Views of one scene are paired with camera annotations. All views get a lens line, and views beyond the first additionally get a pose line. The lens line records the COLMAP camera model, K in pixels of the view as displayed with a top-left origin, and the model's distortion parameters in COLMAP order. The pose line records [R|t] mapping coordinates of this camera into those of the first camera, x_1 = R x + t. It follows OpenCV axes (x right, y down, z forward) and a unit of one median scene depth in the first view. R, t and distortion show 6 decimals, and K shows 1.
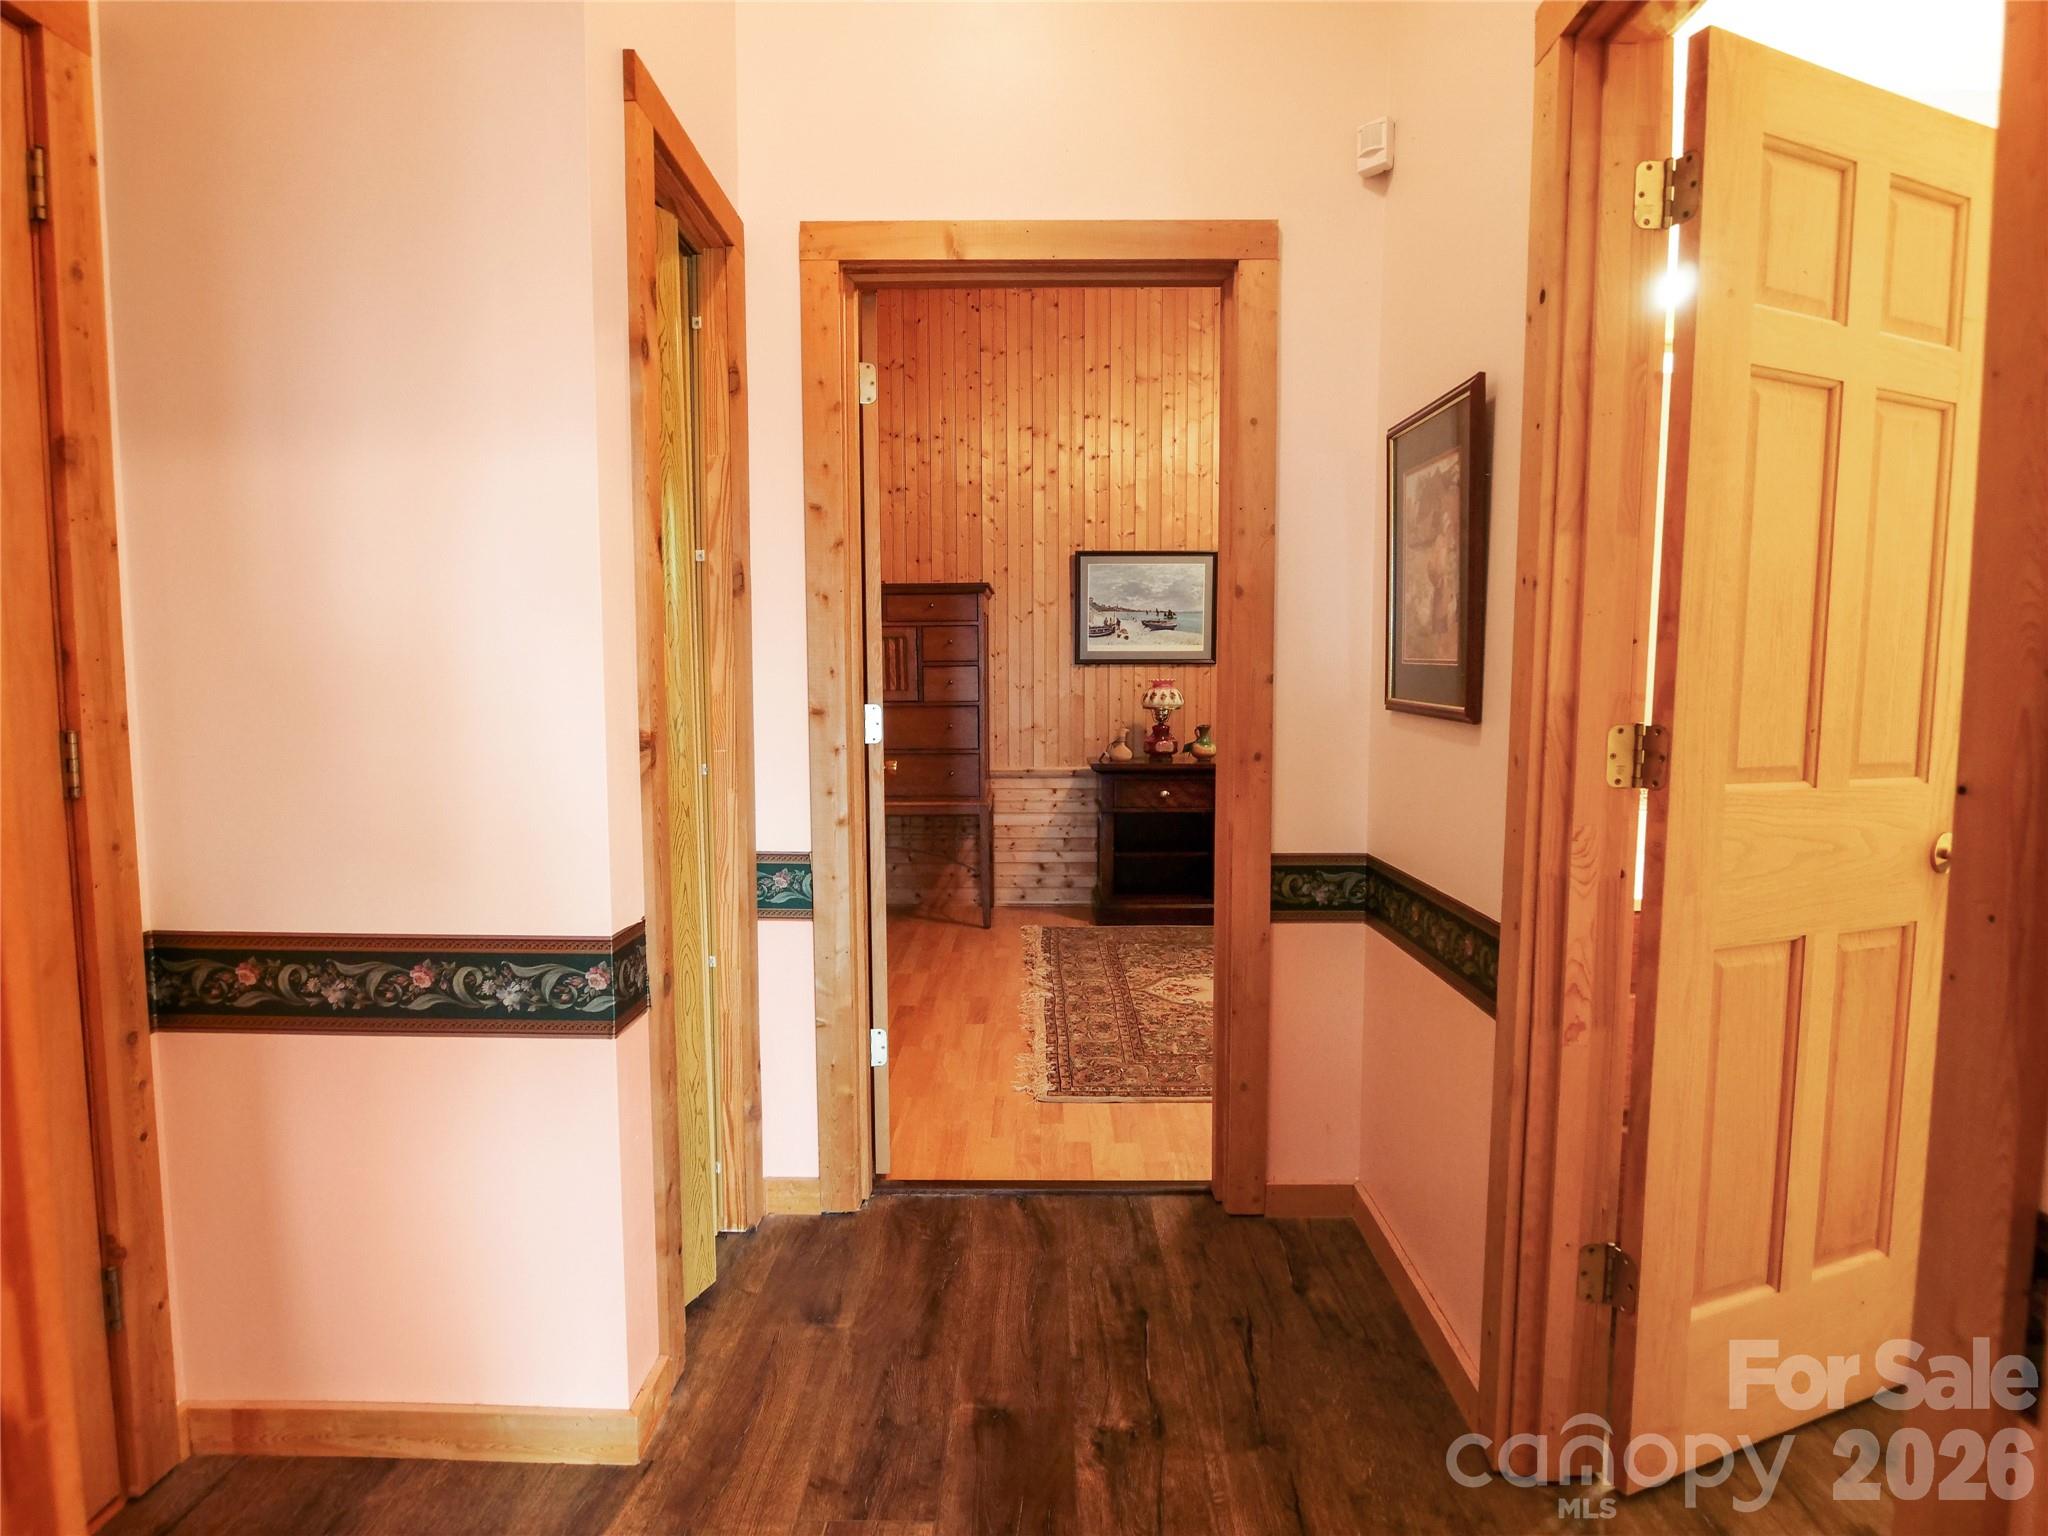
lens RADIAL K [[1100.0, 0, 1024.9], [0, 1100.0, 768.6], [0, 0, 1]] dist [-0.005349, -0.007290]
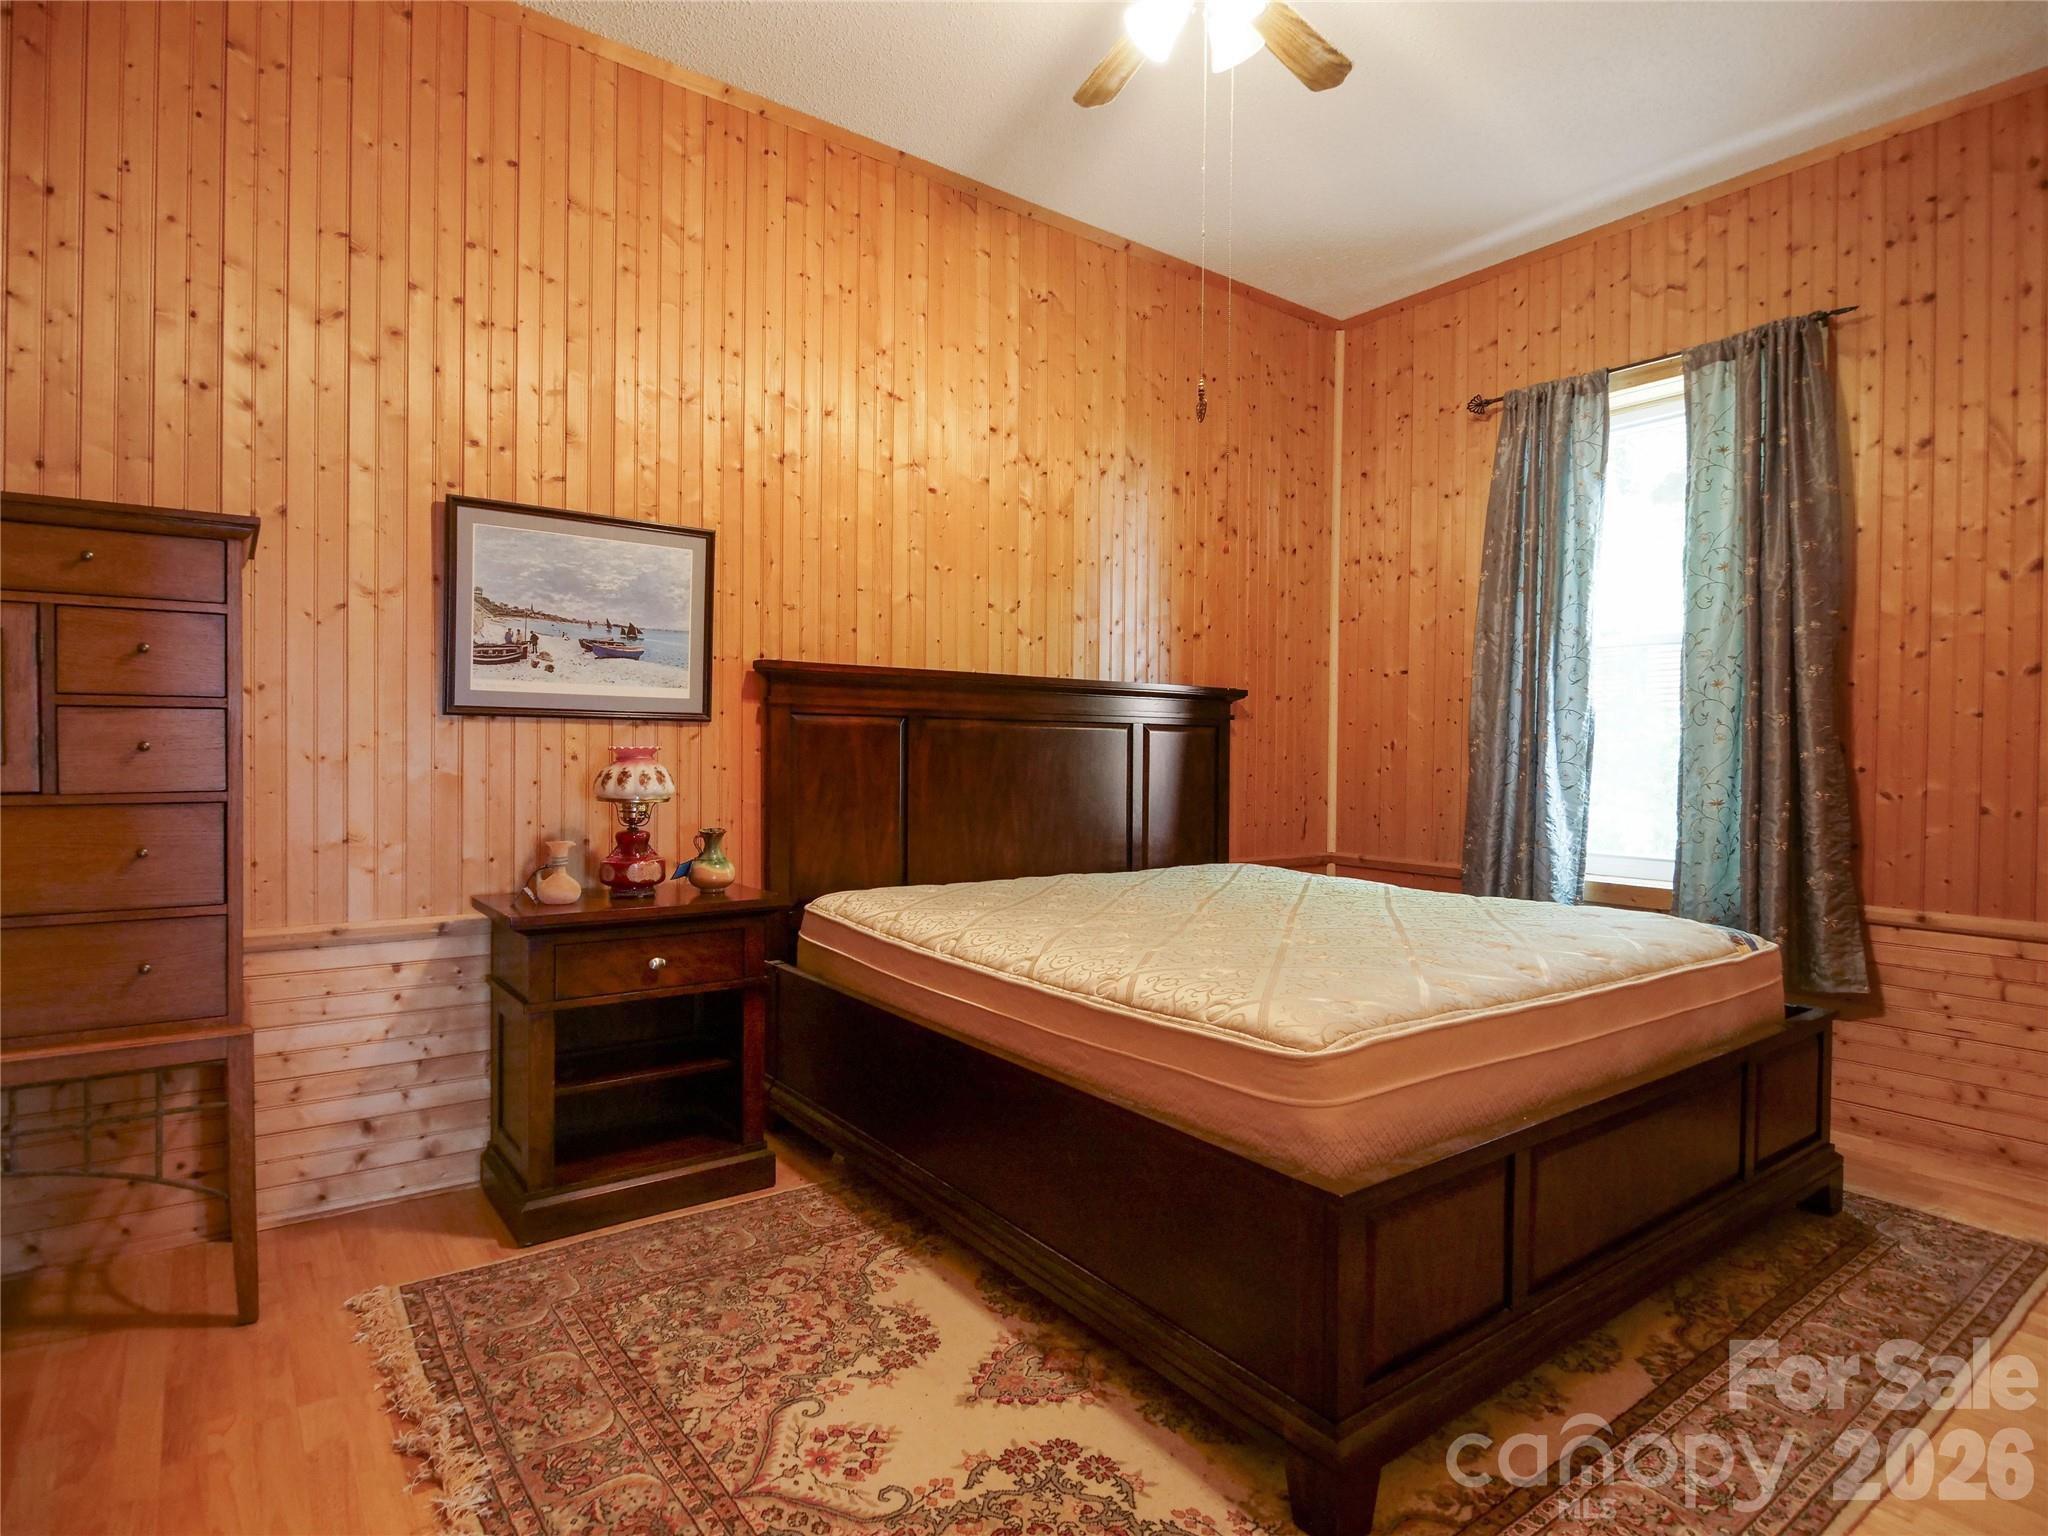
lens RADIAL K [[1100.0, 0, 1024.9], [0, 1100.0, 768.6], [0, 0, 1]] dist [-0.005349, -0.007290]
pose [[0.792895, 0.004270, 0.609344, -0.050905], [0.035085, 0.997997, -0.052647, -0.033849], [-0.608348, 0.063123, 0.791156, 0.438893]]
